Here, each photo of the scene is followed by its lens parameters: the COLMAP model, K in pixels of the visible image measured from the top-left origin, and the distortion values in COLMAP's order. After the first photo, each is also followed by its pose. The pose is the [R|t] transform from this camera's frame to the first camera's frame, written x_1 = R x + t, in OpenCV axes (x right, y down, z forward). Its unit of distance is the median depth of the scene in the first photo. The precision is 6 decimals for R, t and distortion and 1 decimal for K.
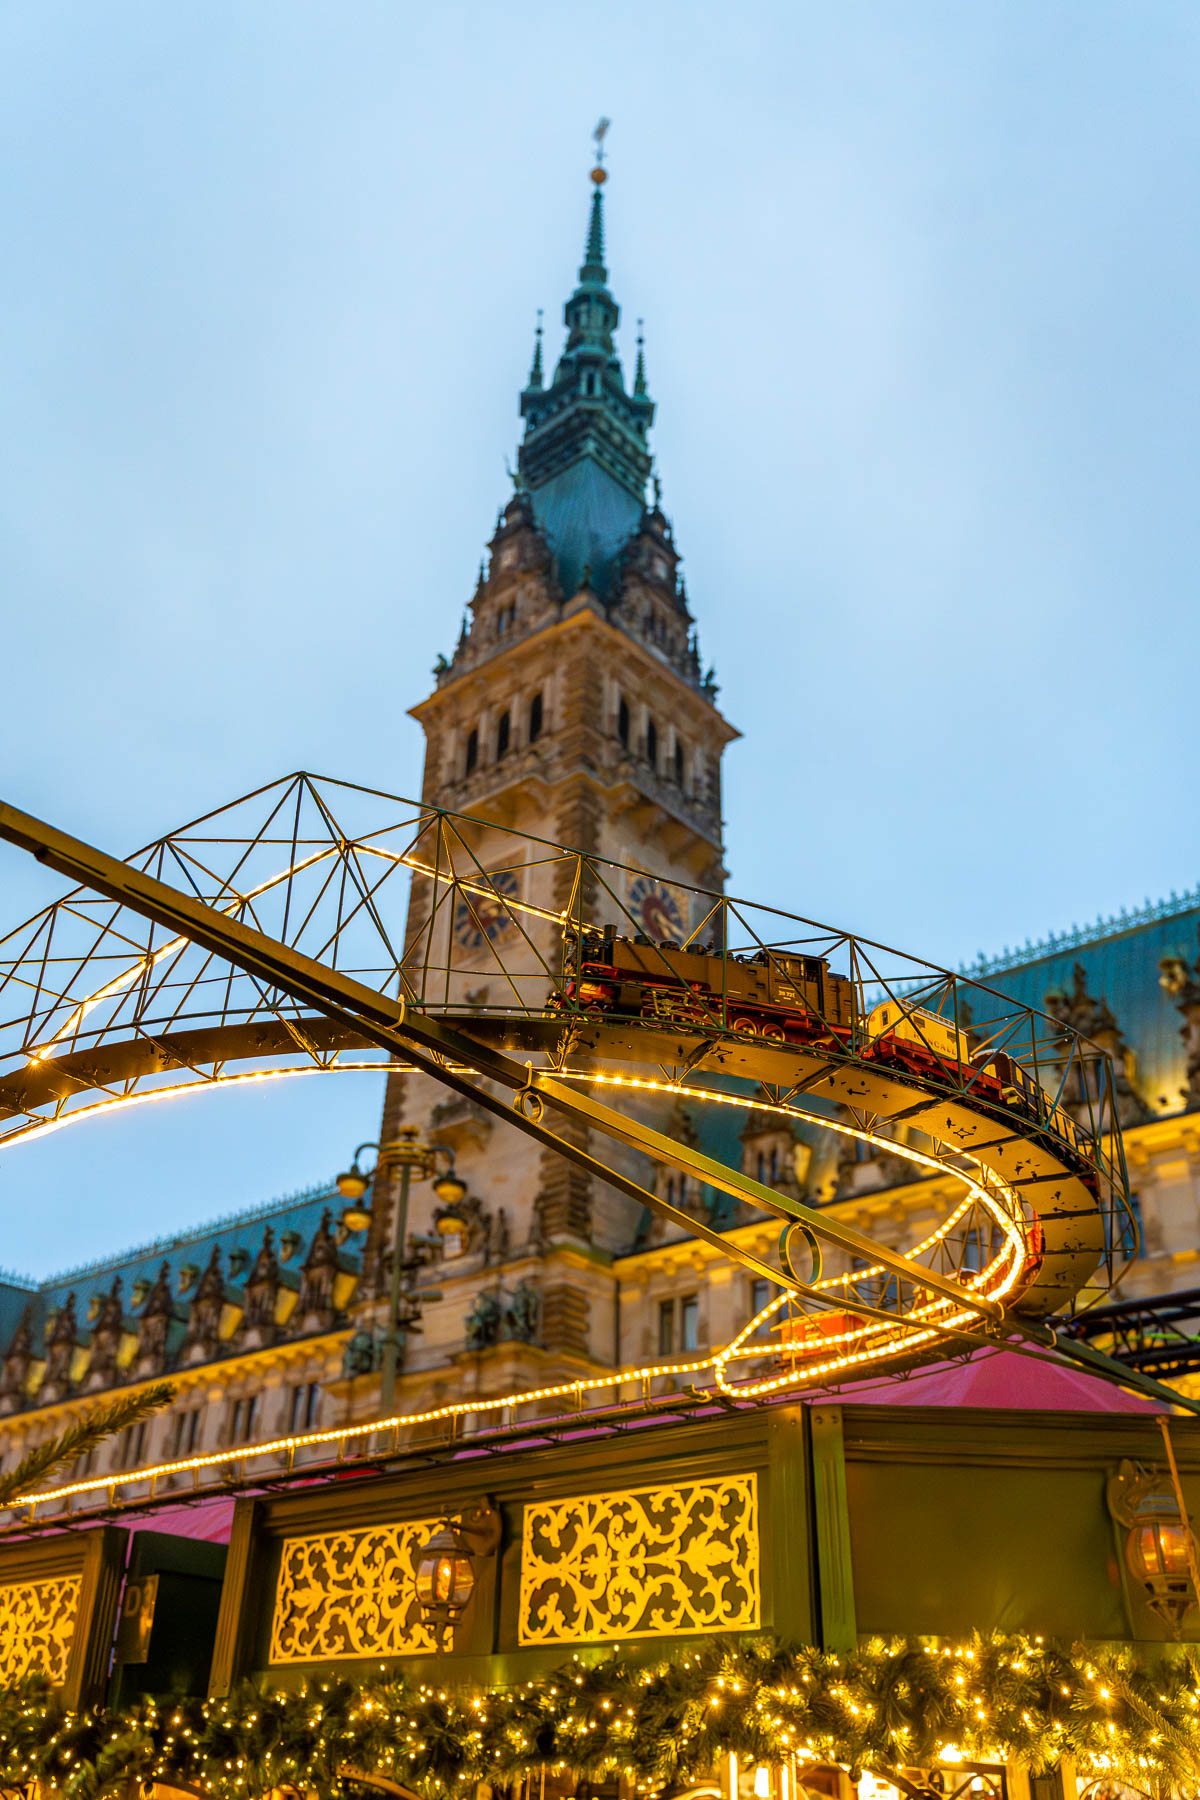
lens RADIAL K [[1670.6, 0, 600.0], [0, 1670.6, 900.0], [0, 0, 1]] dist [0.001378, 0.000304]
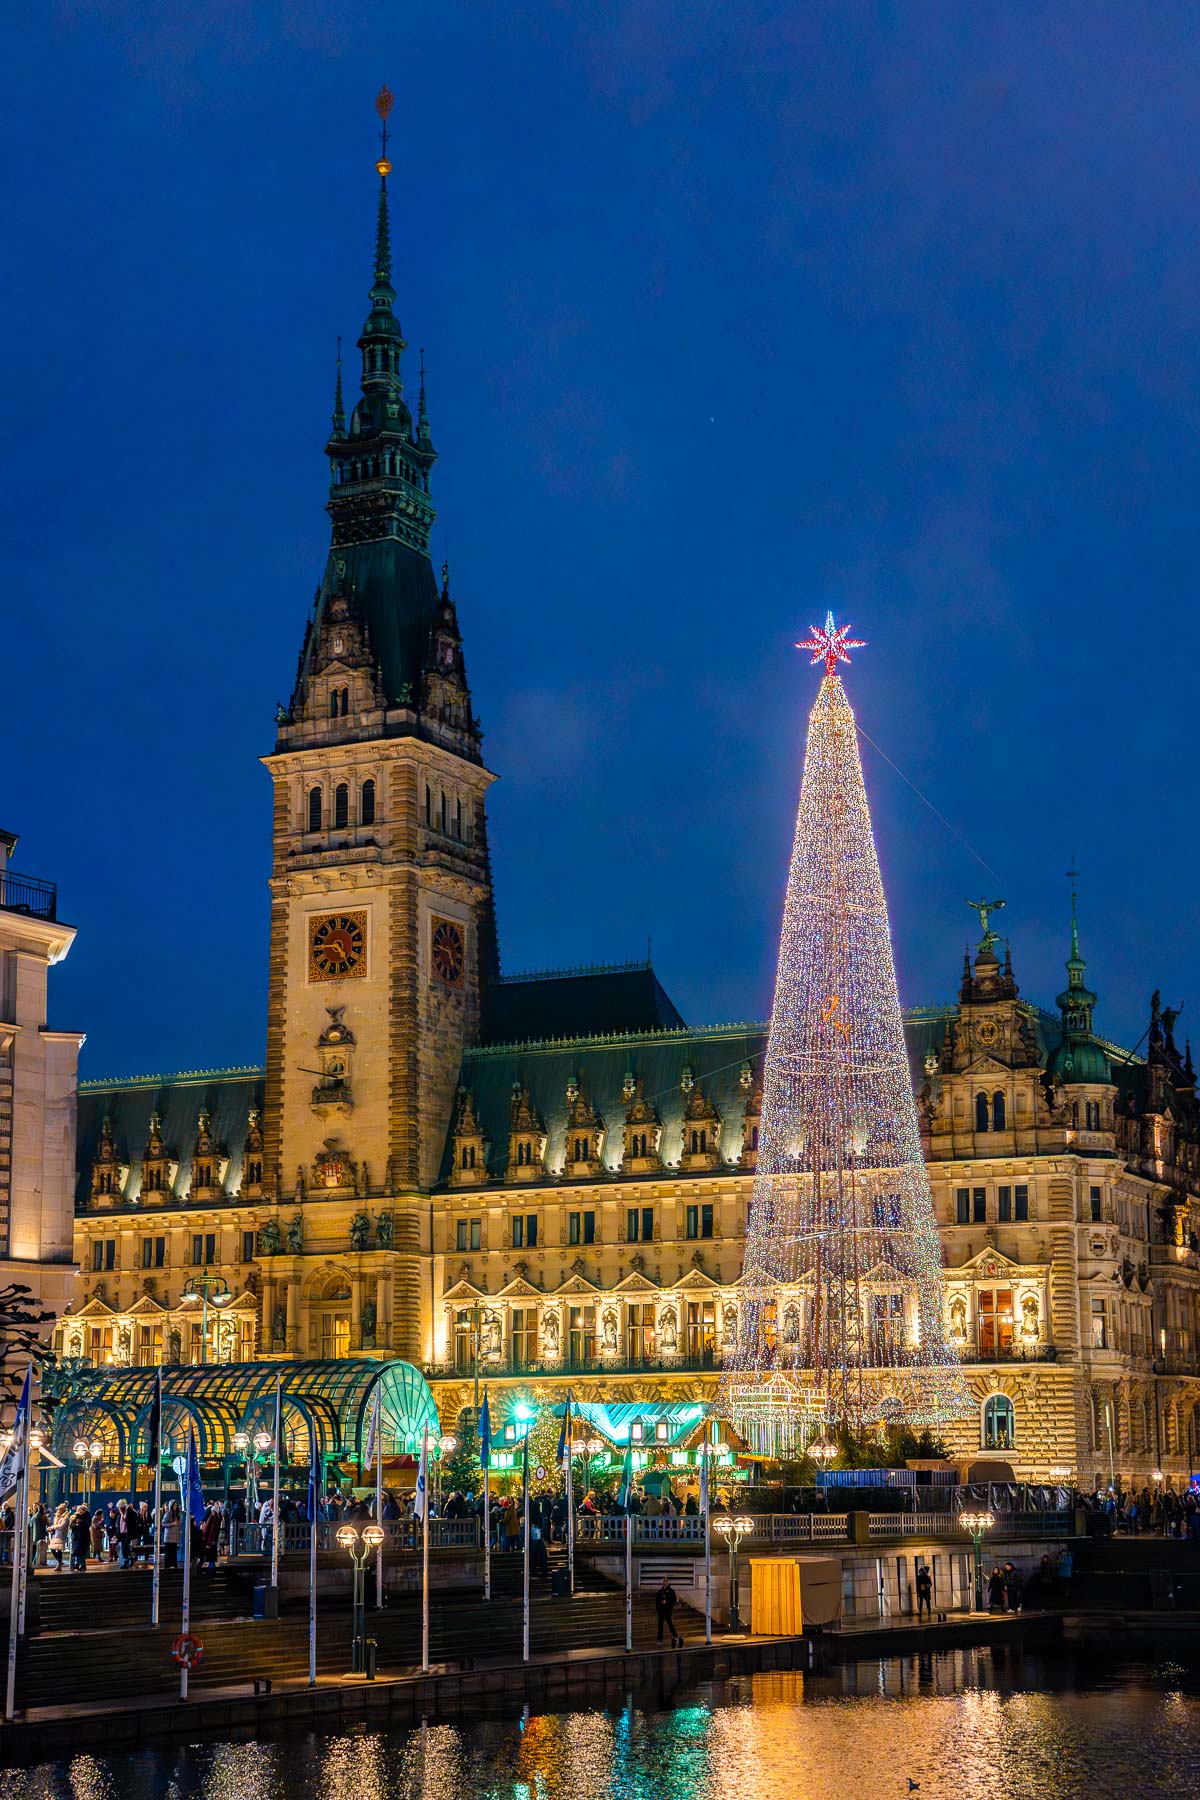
lens RADIAL K [[2771.5, 0, 600.0], [0, 2771.5, 900.0], [0, 0, 1]] dist [0.023967, 0.021280]
pose [[0.975679, 0.022622, 0.218035, -0.451758], [-0.086317, 0.953949, 0.287282, -0.912587], [-0.201495, -0.299115, 0.932700, -1.624796]]
